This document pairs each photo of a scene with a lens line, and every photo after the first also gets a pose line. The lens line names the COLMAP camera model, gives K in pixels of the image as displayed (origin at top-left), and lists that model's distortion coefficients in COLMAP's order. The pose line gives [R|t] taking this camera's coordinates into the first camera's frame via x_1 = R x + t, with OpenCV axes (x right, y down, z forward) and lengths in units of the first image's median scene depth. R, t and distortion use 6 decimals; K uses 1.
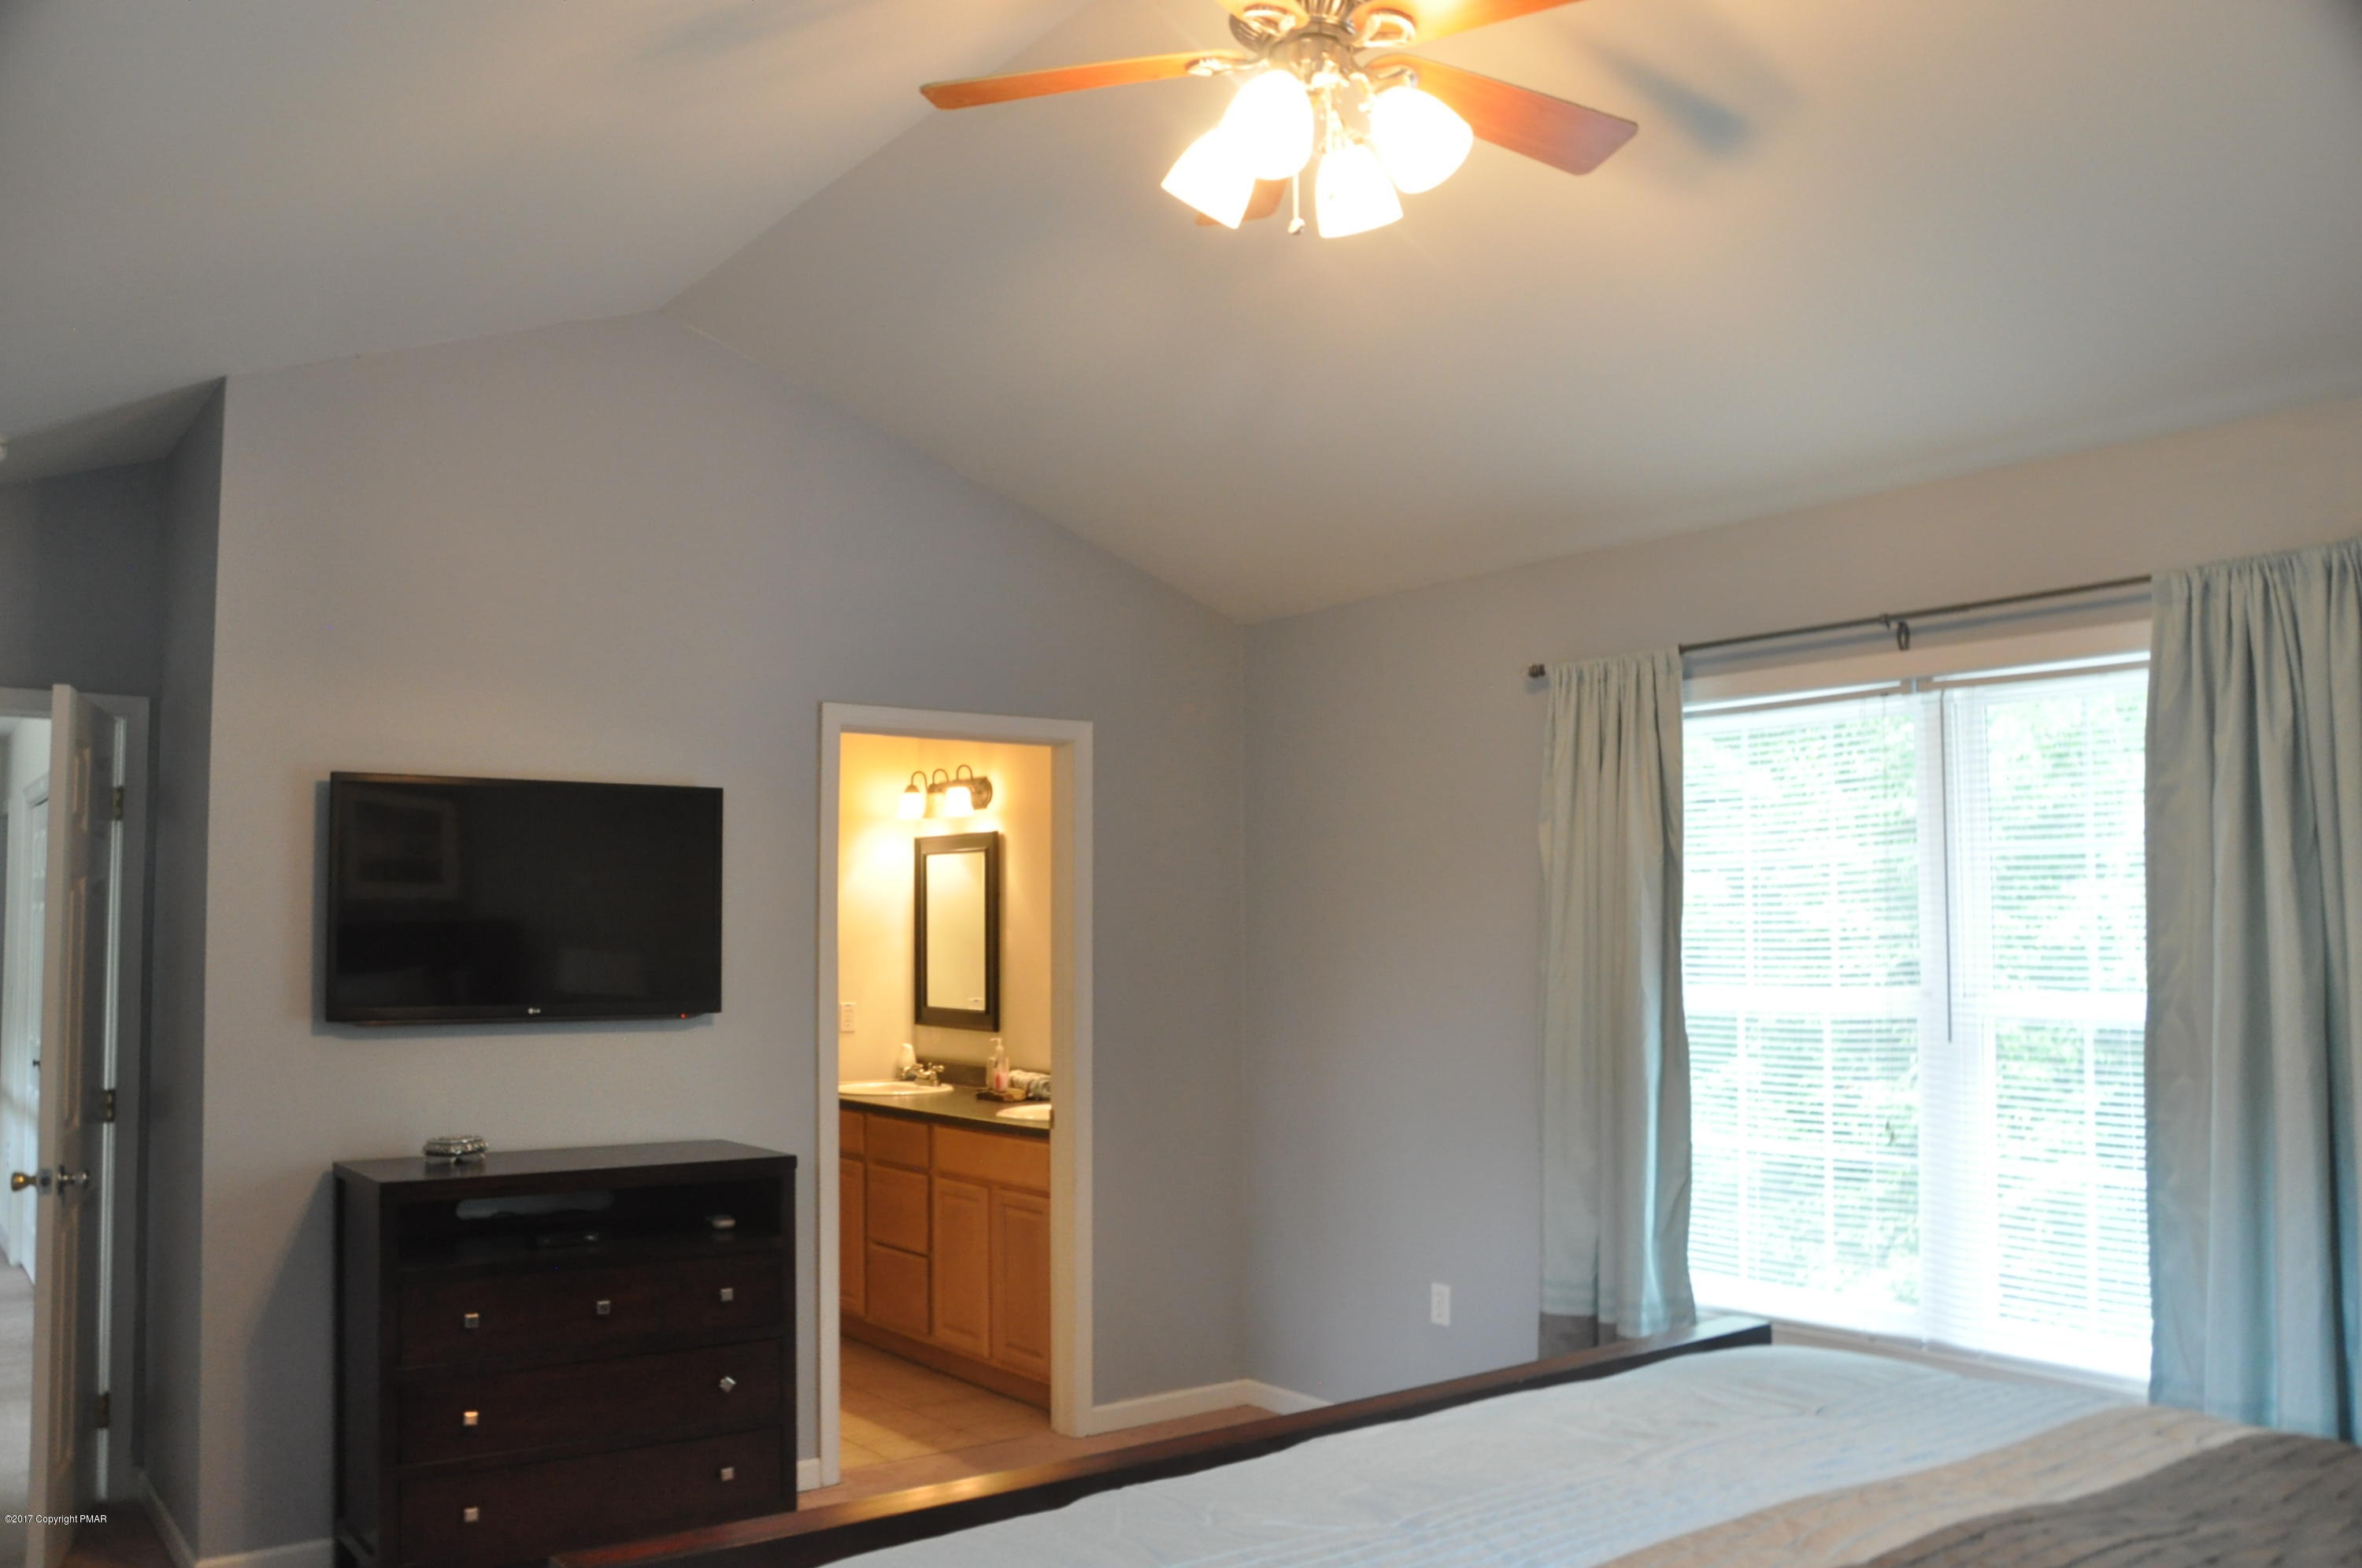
lens RADIAL K [[1856.3, 0, 1177.0], [0, 1856.3, 787.9], [0, 0, 1]] dist [-0.134788, 0.091937]
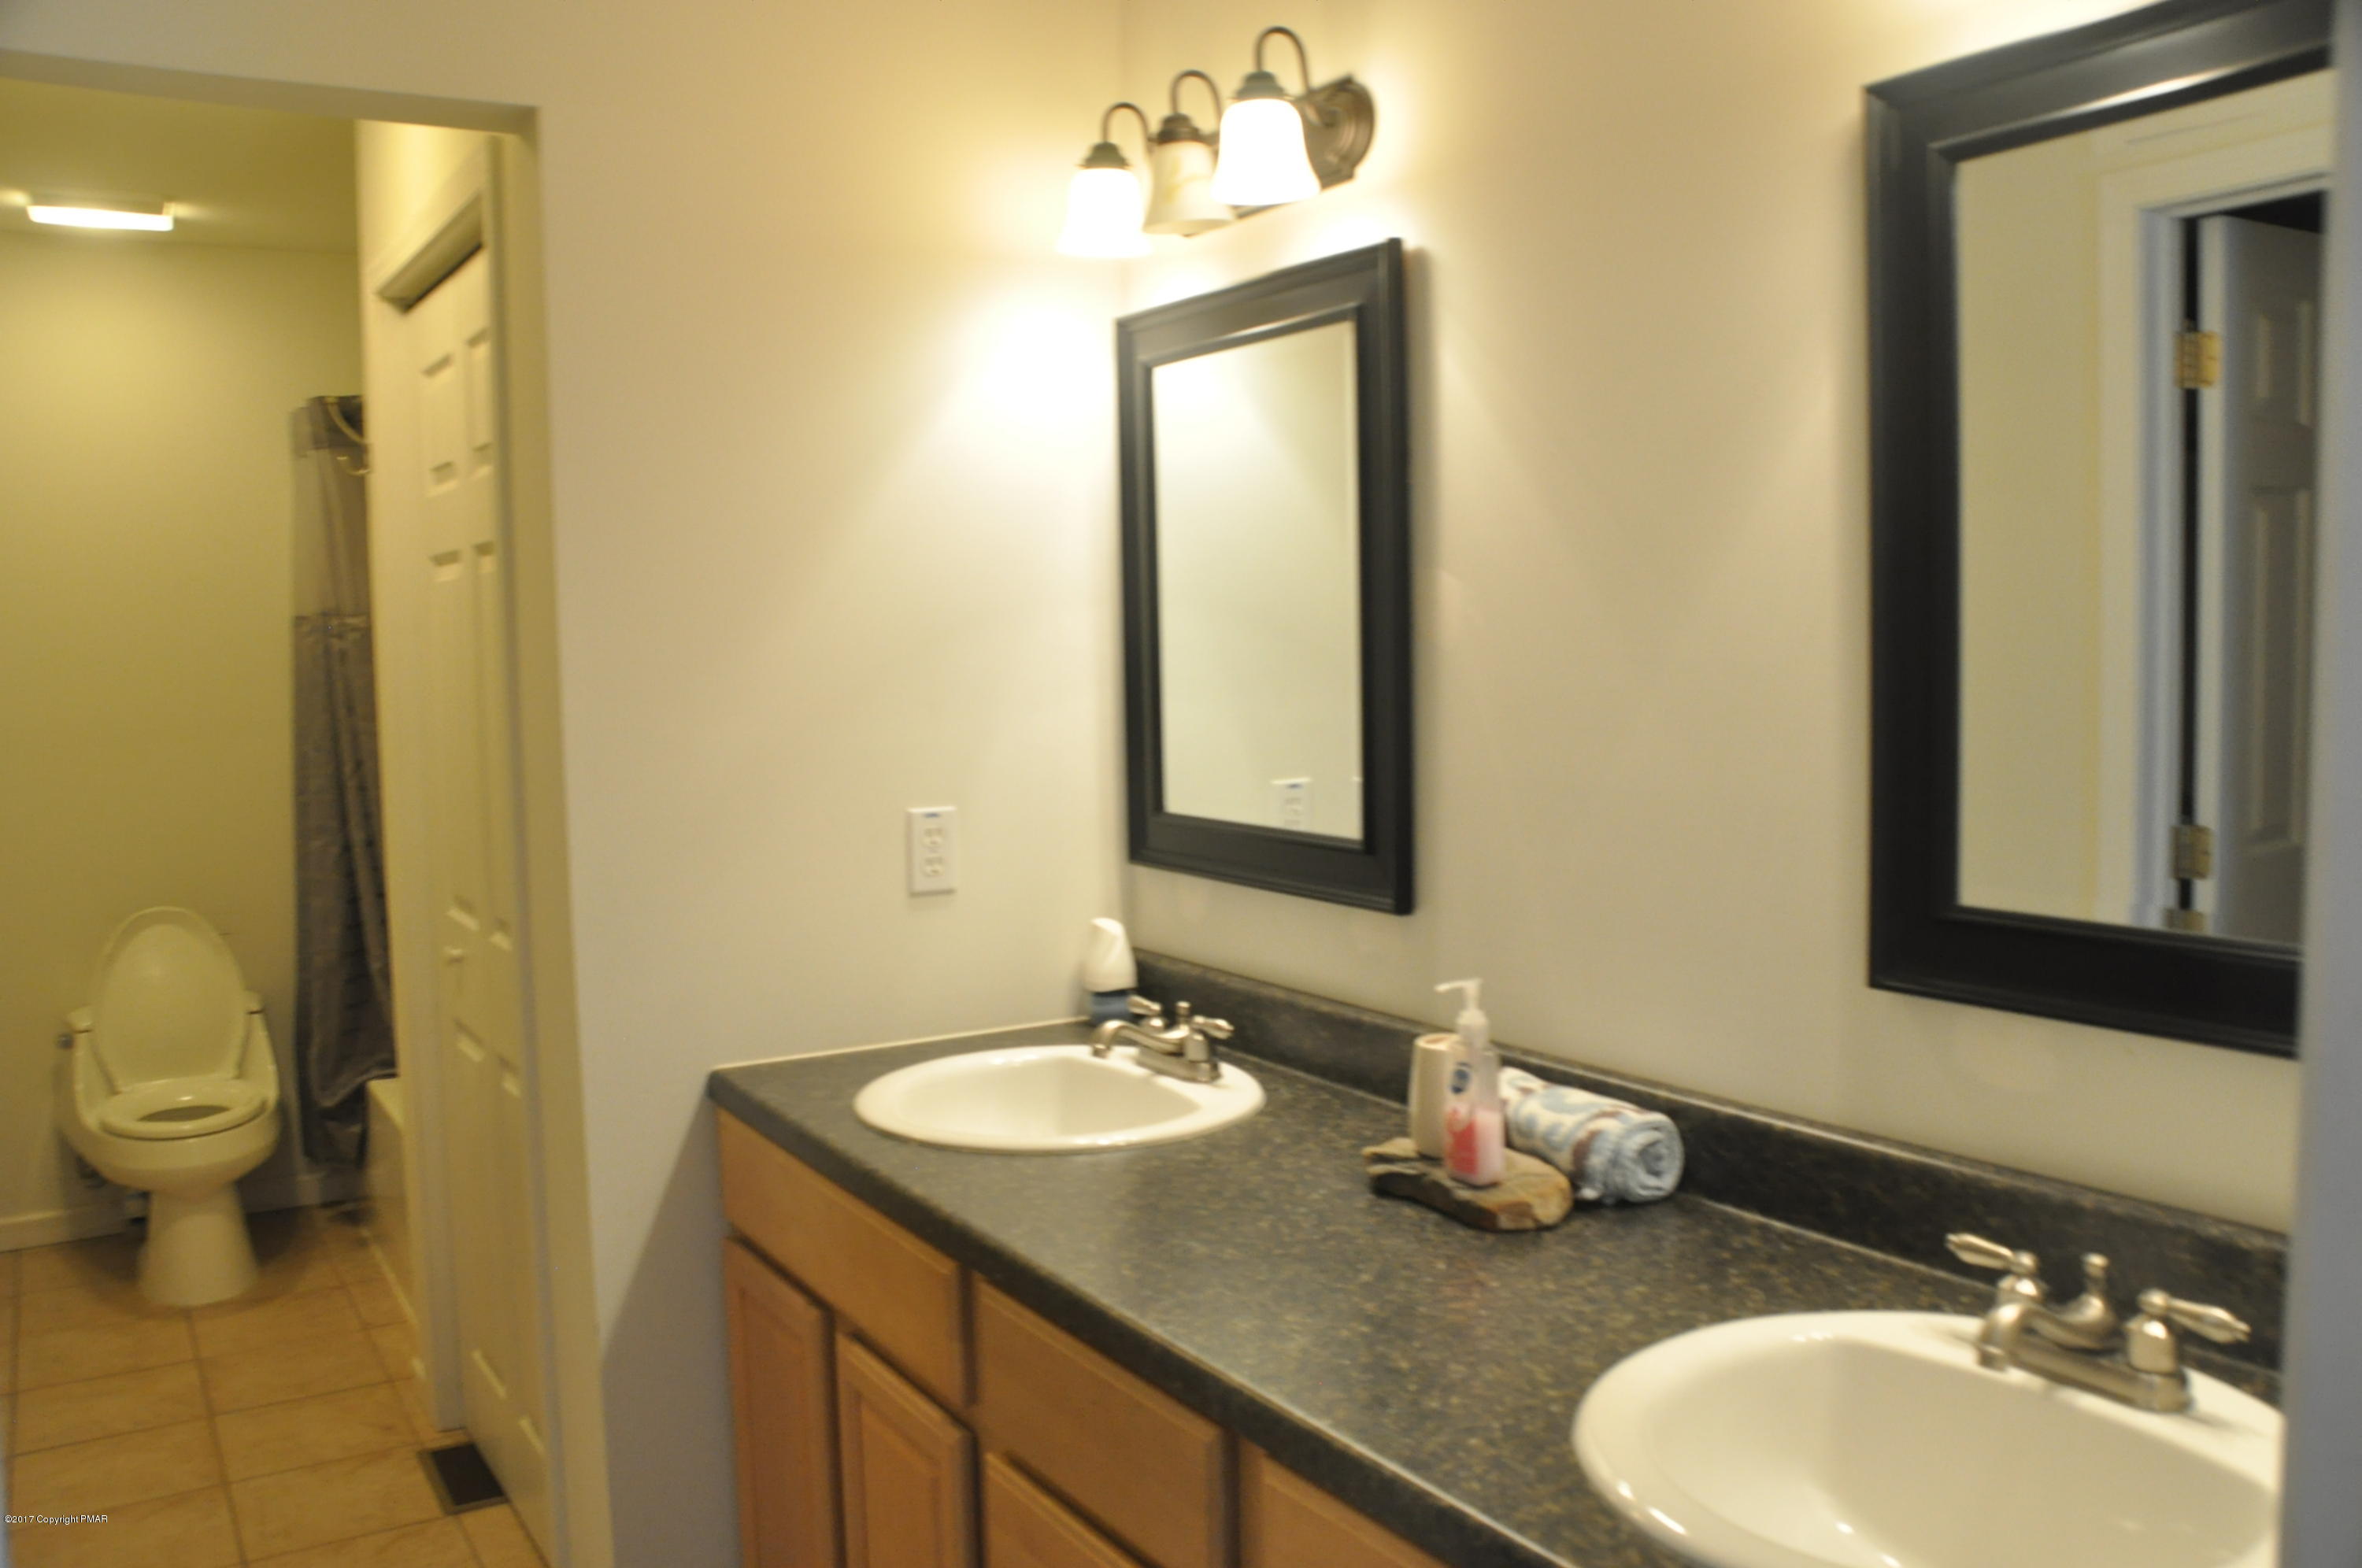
lens RADIAL K [[1856.3, 0, 1182.5], [0, 1856.3, 782.6], [0, 0, 1]] dist [-0.134788, 0.091937]
pose [[0.995656, -0.006175, -0.092908, -0.103150], [0.020462, 0.987917, 0.153629, 0.062024], [0.090836, -0.154863, 0.983751, 0.686003]]
